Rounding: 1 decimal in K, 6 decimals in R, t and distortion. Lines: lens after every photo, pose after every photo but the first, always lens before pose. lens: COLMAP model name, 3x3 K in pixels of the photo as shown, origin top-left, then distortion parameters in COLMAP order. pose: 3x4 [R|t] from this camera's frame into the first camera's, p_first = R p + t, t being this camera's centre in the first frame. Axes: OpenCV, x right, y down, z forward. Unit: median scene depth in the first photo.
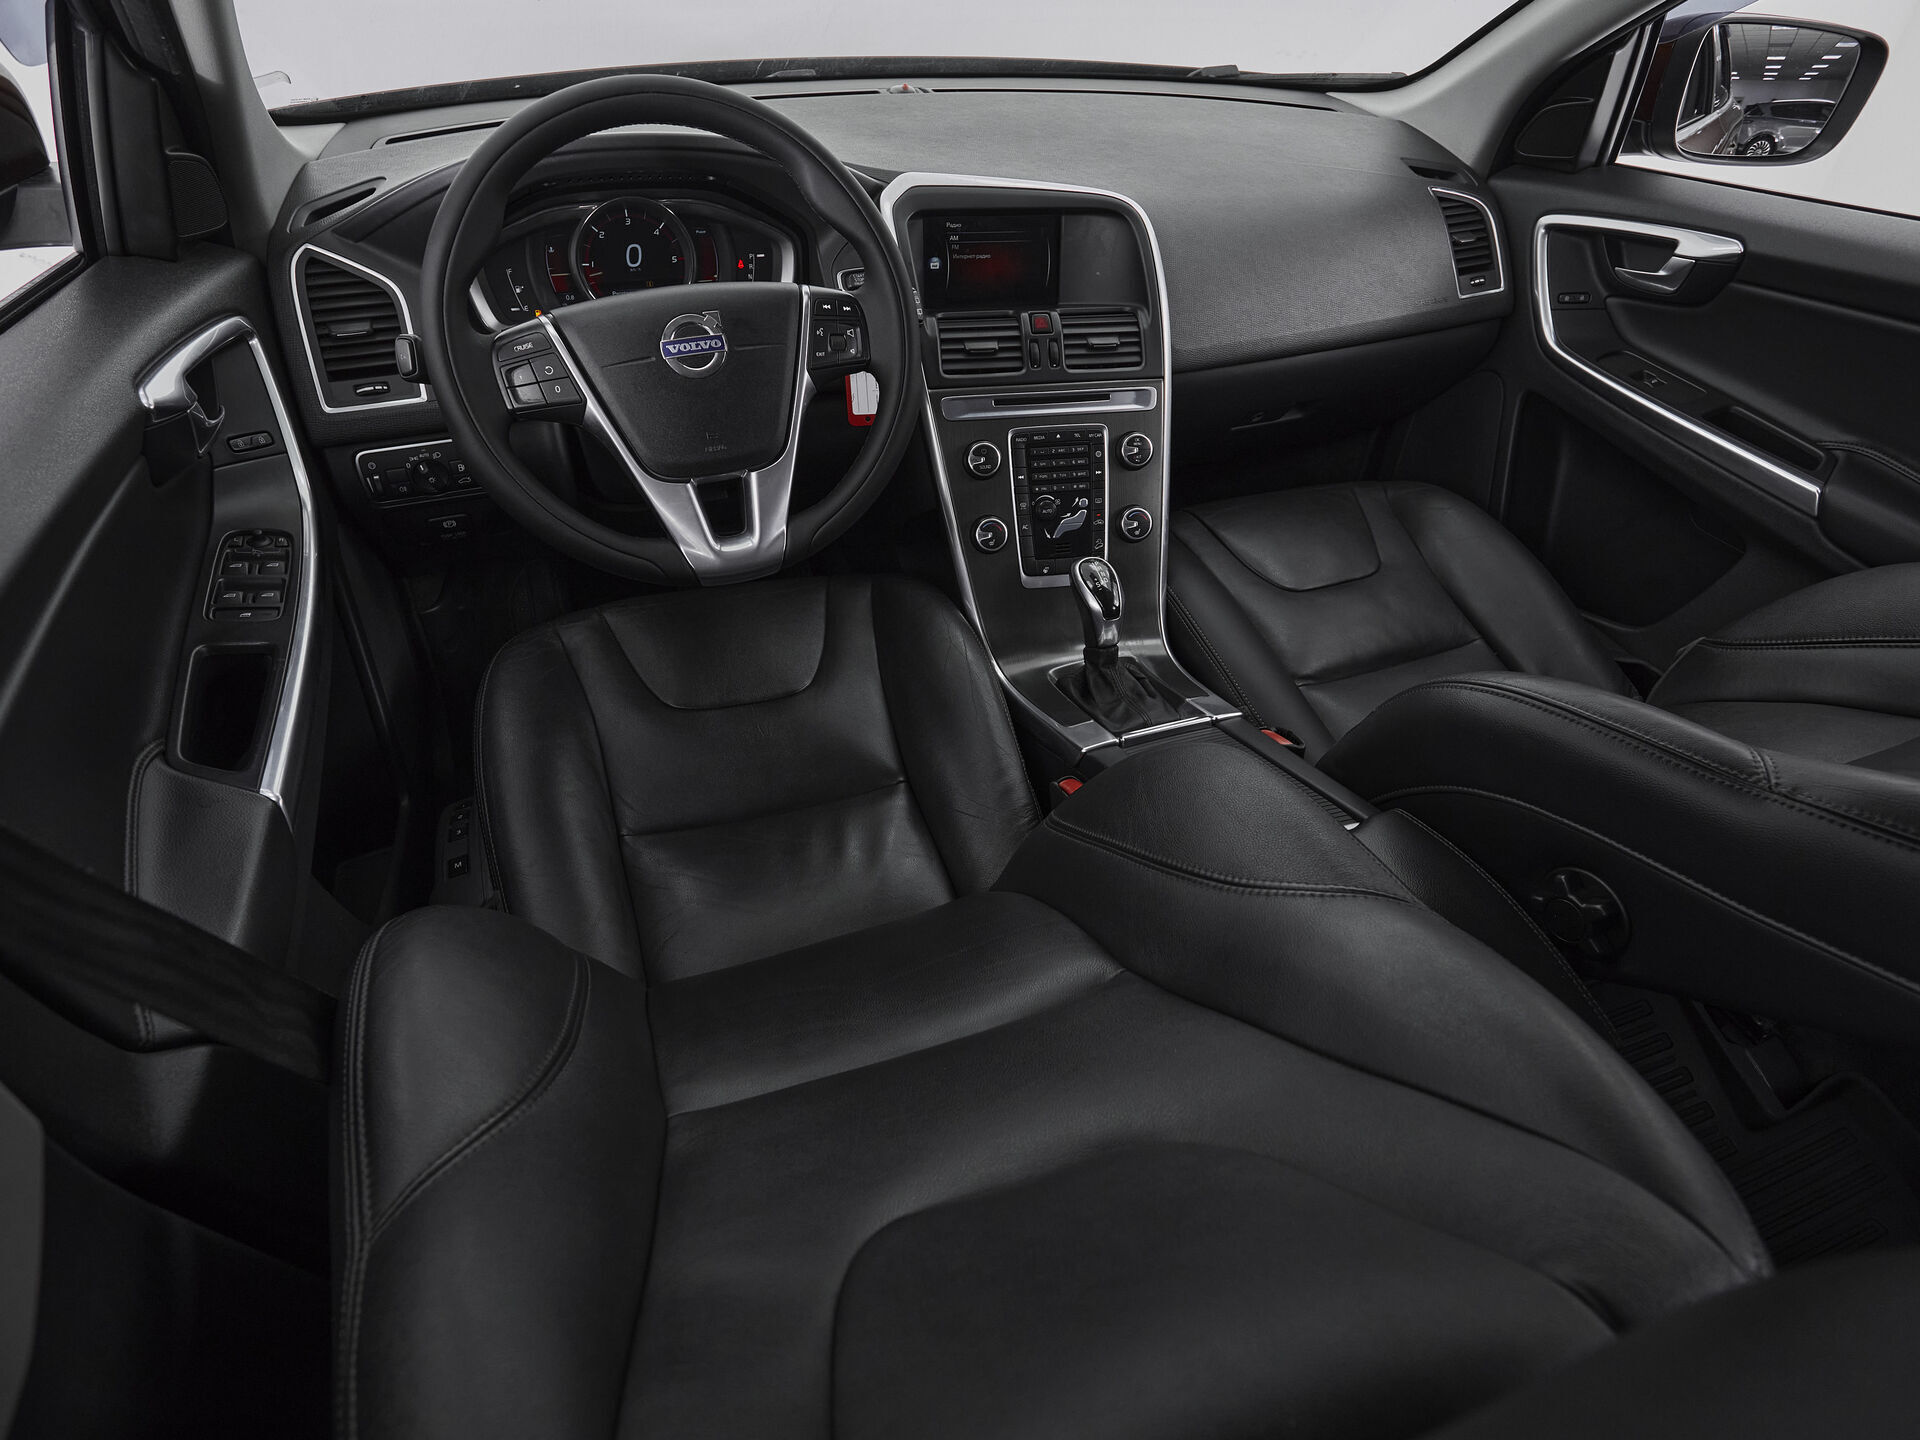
lens RADIAL K [[1061.7, 0, 960.0], [0, 1061.7, 720.0], [0, 0, 1]] dist [-0.004226, 0.000161]
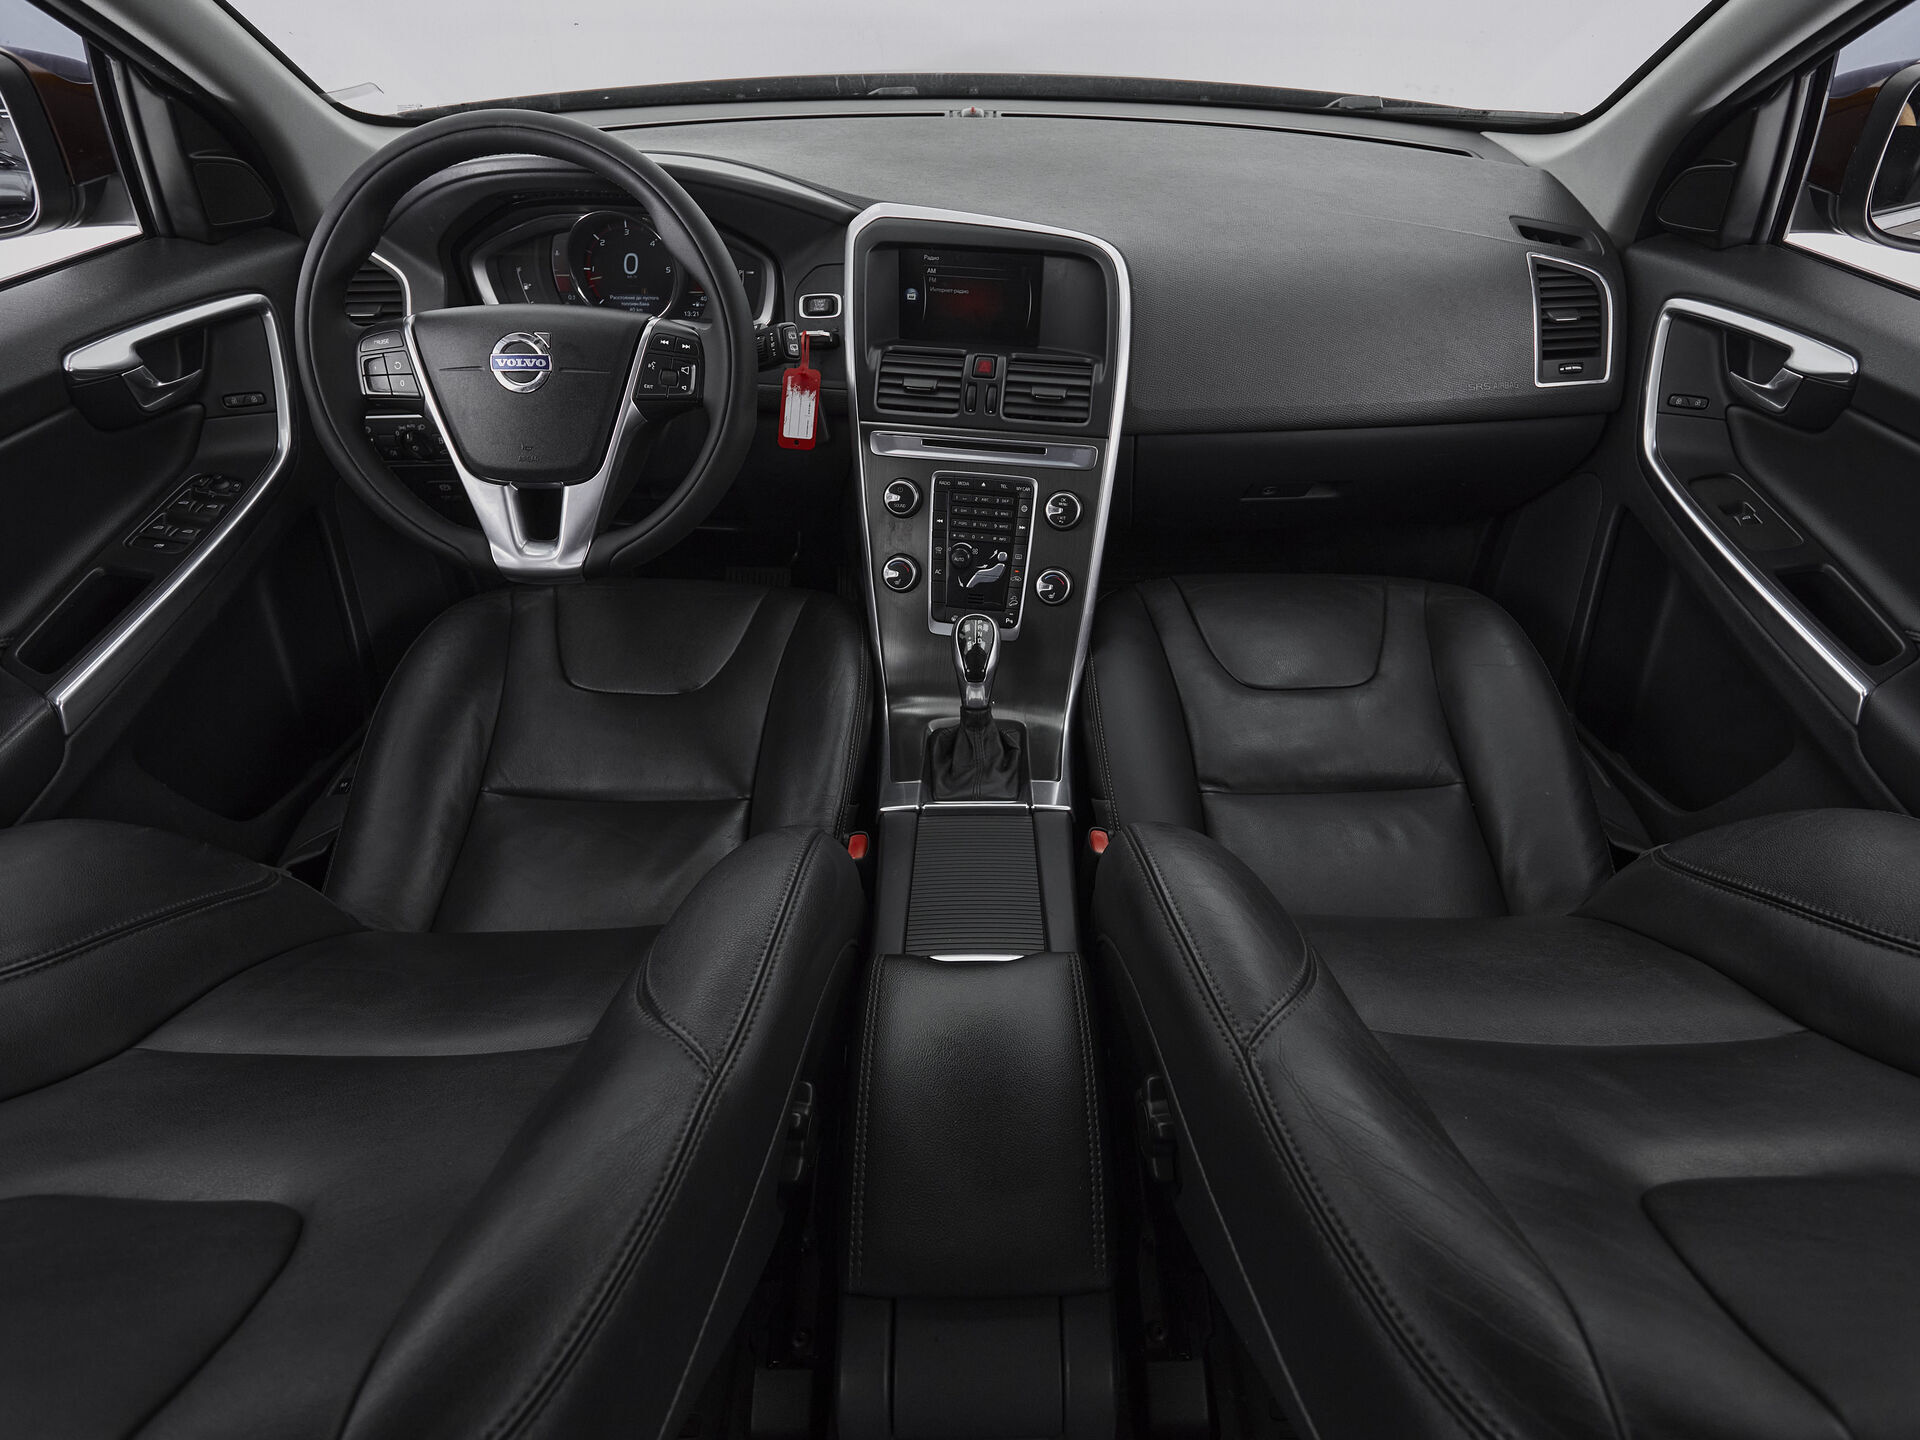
lens RADIAL K [[1054.8, 0, 996.7], [0, 1054.8, 716.8], [0, 0, 1]] dist [-0.004991, -0.000351]
pose [[0.940165, 0.200220, -0.275685, 0.407304], [-0.197122, 0.979595, 0.039201, -0.099531], [0.277909, 0.017489, 0.960448, 0.084433]]
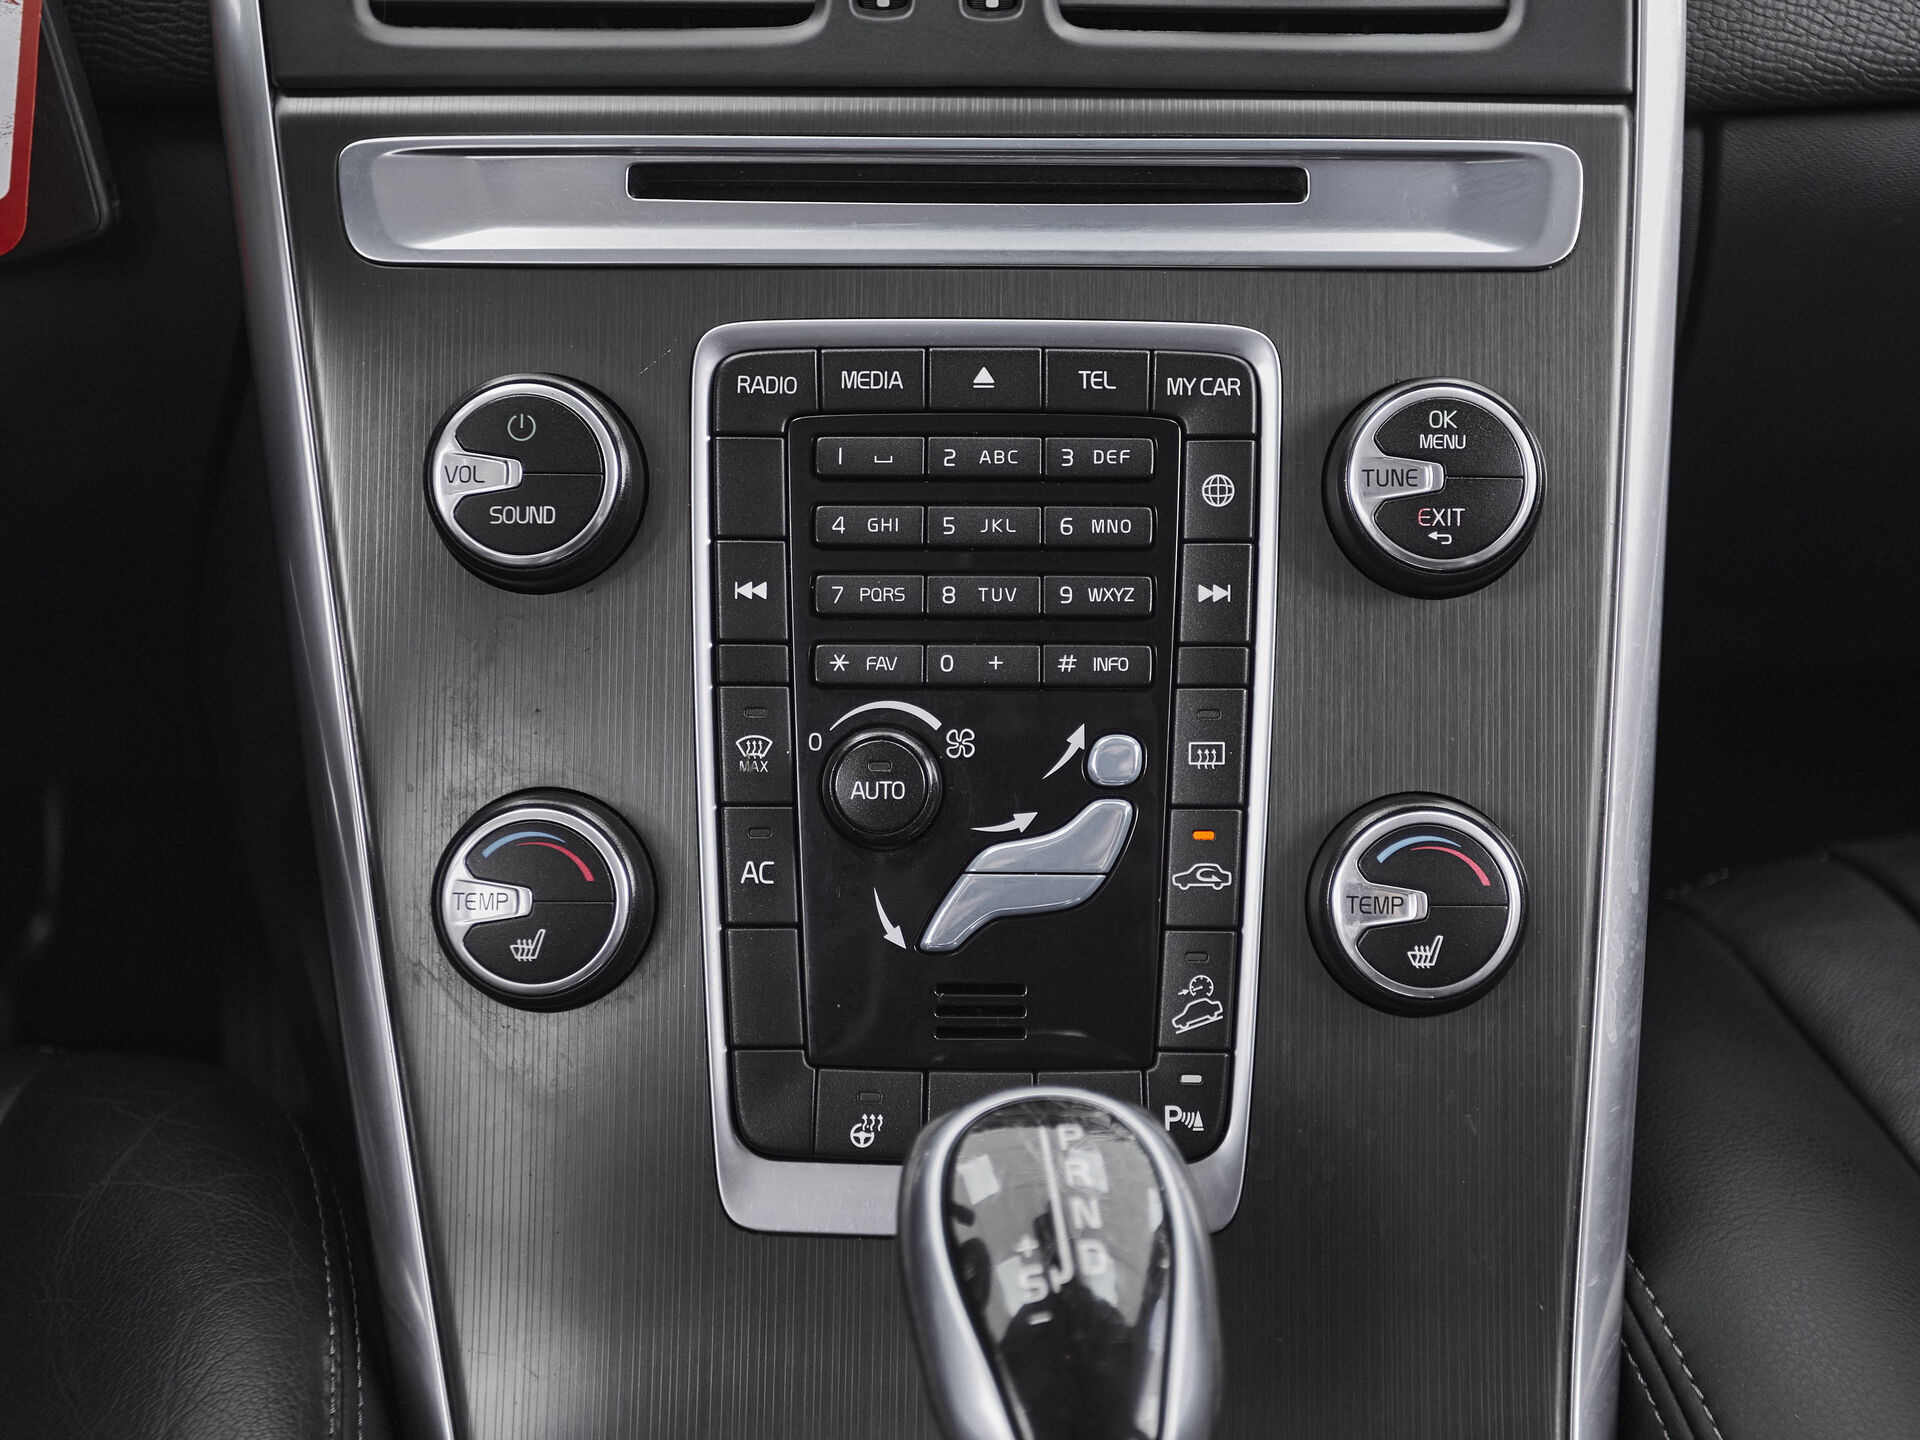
lens RADIAL K [[2875.3, 0, 960.0], [0, 2875.3, 720.0], [0, 0, 1]] dist [-0.045806, -0.069295]
pose [[0.977737, 0.066210, -0.199116, 0.185561], [-0.108766, 0.971400, -0.211074, -0.110740], [0.179446, 0.228031, 0.956975, 0.553144]]
